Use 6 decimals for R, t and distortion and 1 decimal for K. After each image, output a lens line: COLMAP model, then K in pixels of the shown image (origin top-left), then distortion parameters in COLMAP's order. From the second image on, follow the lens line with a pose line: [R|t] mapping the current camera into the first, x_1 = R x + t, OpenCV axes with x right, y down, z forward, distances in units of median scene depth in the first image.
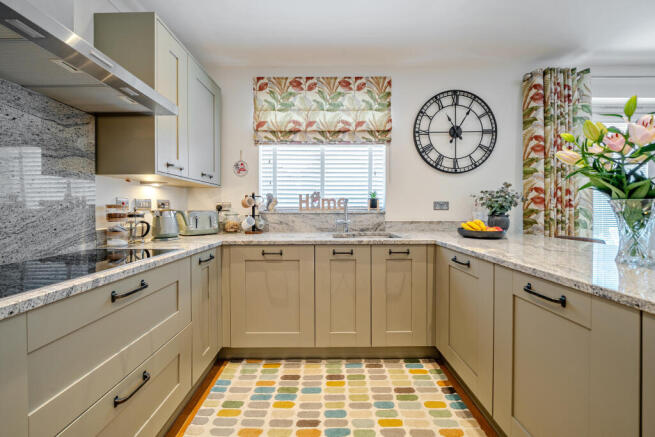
lens RADIAL K [[228.1, 0, 328.2], [0, 228.1, 209.2], [0, 0, 1]] dist [-0.003466, -0.000165]
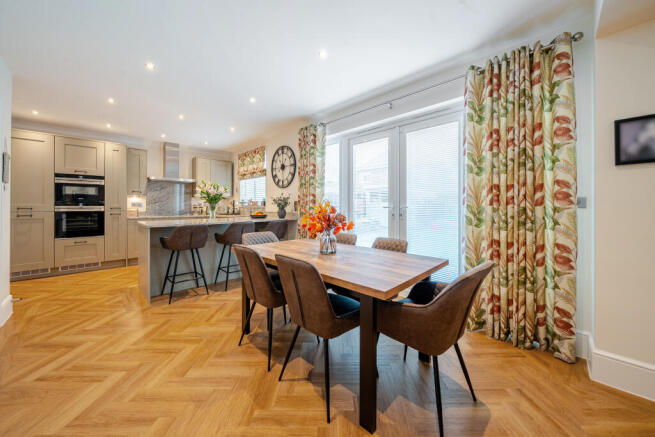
lens RADIAL K [[235.8, 0, 320.8], [0, 235.8, 202.8], [0, 0, 1]] dist [-0.001014, -0.000080]
pose [[0.694634, -0.006099, -0.719338, 2.299844], [-0.003434, 0.999925, -0.011794, -0.008378], [0.719355, 0.010663, 0.694560, -0.175363]]
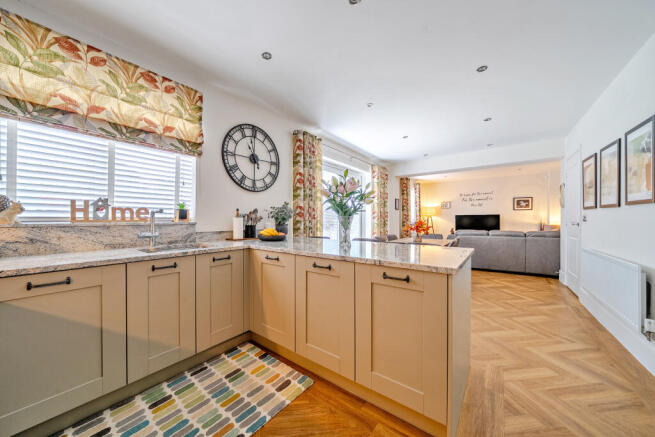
lens RADIAL K [[228.3, 0, 317.0], [0, 228.3, 217.9], [0, 0, 1]] dist [-0.000444, -0.000067]
pose [[0.628433, 0.007454, 0.777828, -0.203369], [0.000367, 0.999951, -0.009880, -0.001101], [-0.777864, 0.006494, 0.628399, -0.058282]]
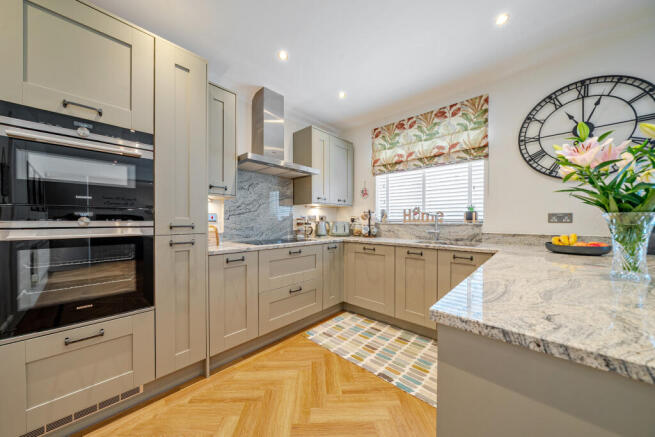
lens RADIAL K [[228.0, 0, 327.5], [0, 228.0, 218.5], [0, 0, 1]] dist [0.001776, 0.000140]
pose [[0.738974, -0.002331, -0.673730, 0.440020], [-0.003368, 0.999969, -0.007154, -0.003383], [0.673725, 0.007556, 0.738943, -0.258577]]
